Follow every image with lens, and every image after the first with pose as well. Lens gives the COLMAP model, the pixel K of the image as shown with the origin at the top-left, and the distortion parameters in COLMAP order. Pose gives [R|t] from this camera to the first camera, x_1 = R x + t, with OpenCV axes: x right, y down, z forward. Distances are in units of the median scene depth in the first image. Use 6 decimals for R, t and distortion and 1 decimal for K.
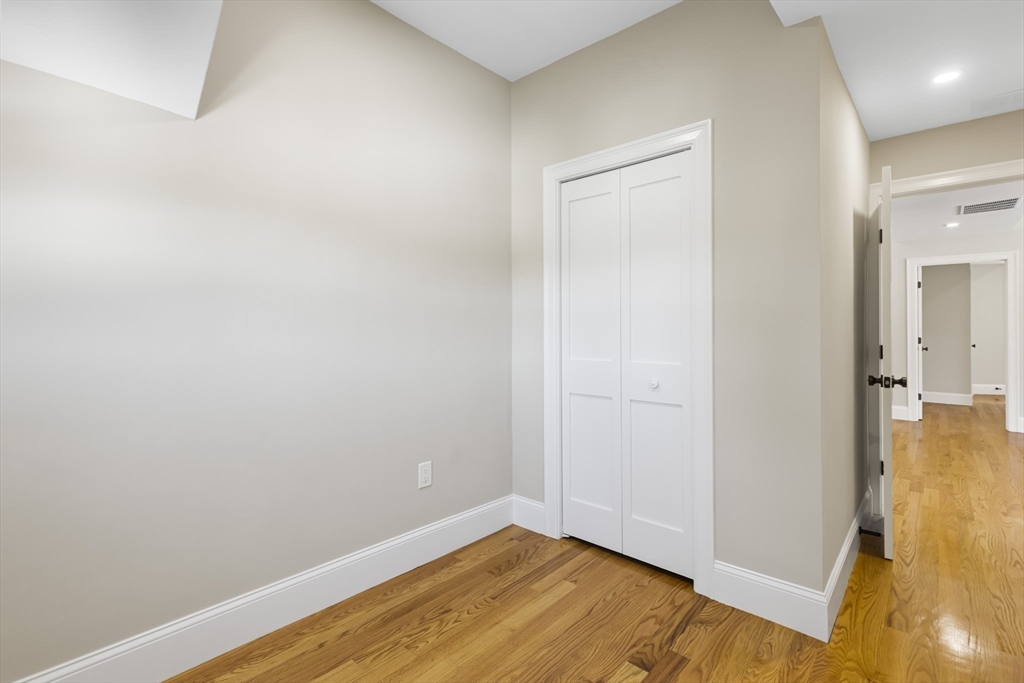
lens RADIAL K [[472.2, 0, 518.5], [0, 472.2, 334.4], [0, 0, 1]] dist [0.003927, -0.000419]
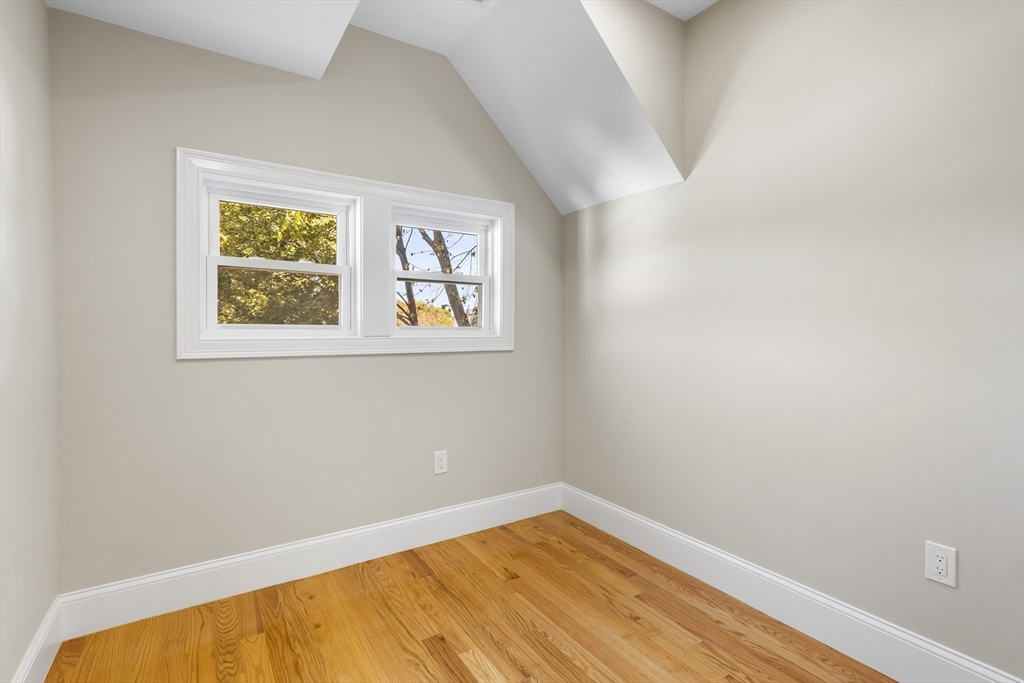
lens RADIAL K [[483.1, 0, 512.0], [0, 483.1, 341.5], [0, 0, 1]] dist [0.001461, 0.000189]
pose [[-0.269866, 0.021694, -0.962653, 0.764611], [-0.009194, 0.999643, 0.025105, -0.012712], [0.962854, 0.015626, -0.269571, 0.826234]]
